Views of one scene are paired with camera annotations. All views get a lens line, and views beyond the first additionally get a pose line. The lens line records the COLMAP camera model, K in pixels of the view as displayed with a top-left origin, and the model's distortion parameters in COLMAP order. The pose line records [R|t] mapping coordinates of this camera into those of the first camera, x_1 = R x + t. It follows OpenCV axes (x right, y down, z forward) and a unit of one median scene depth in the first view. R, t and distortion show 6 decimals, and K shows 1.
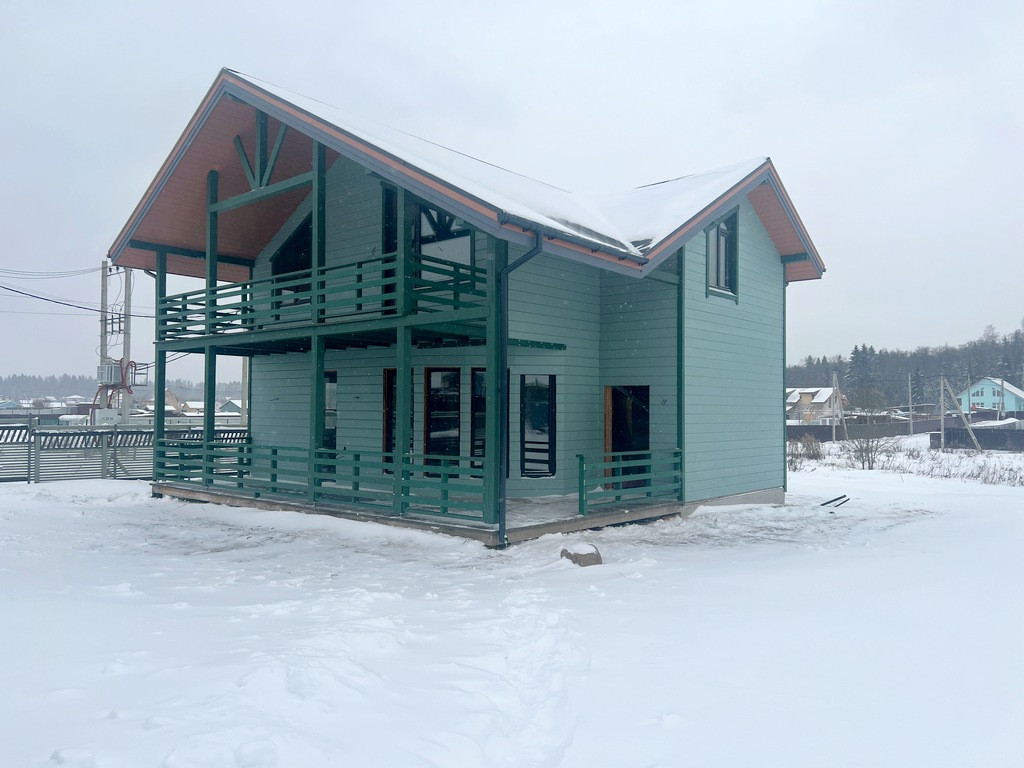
lens RADIAL K [[762.1, 0, 512.8], [0, 762.1, 390.2], [0, 0, 1]] dist [0.059232, -0.061944]
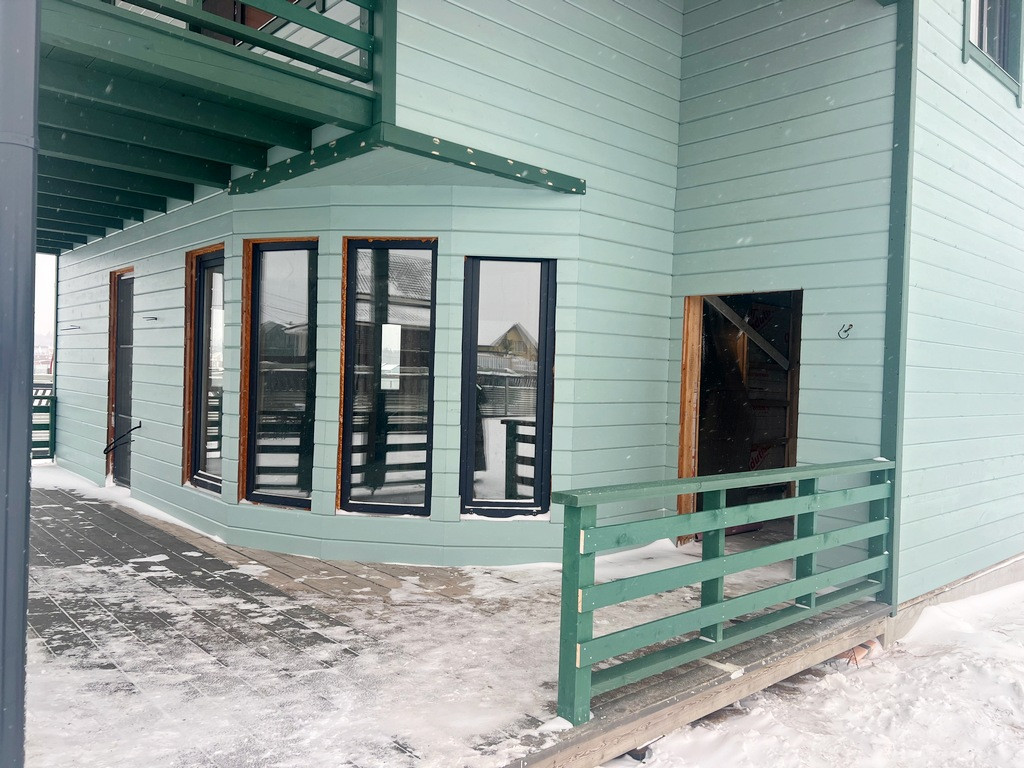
lens RADIAL K [[762.1, 0, 512.8], [0, 762.1, 390.2], [0, 0, 1]] dist [0.059232, -0.061944]
pose [[0.992951, 0.026336, -0.115563, 0.081394], [-0.021264, 0.998765, 0.044910, 0.030285], [0.116603, -0.042136, 0.992284, 0.606311]]
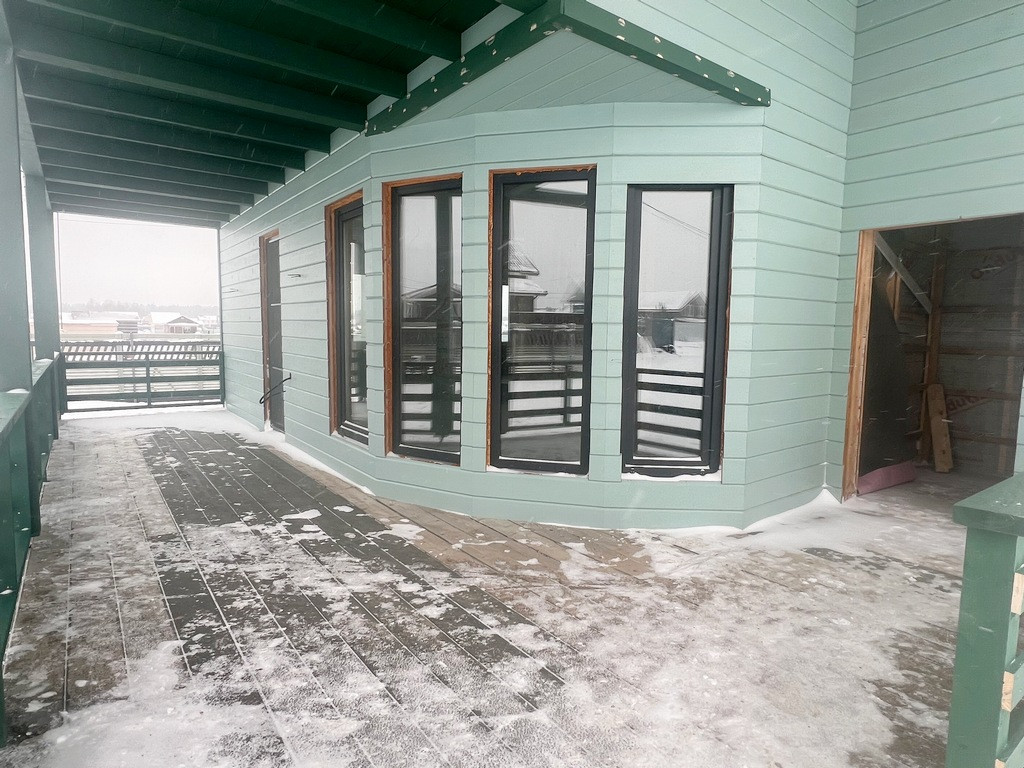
lens RADIAL K [[583.2, 0, 511.9], [0, 583.2, 388.7], [0, 0, 1]] dist [-0.000279, -0.002862]
pose [[0.977345, 0.028067, -0.209781, 0.016584], [-0.001972, 0.992333, 0.123580, 0.038677], [0.211641, -0.120366, 0.969907, 0.717319]]
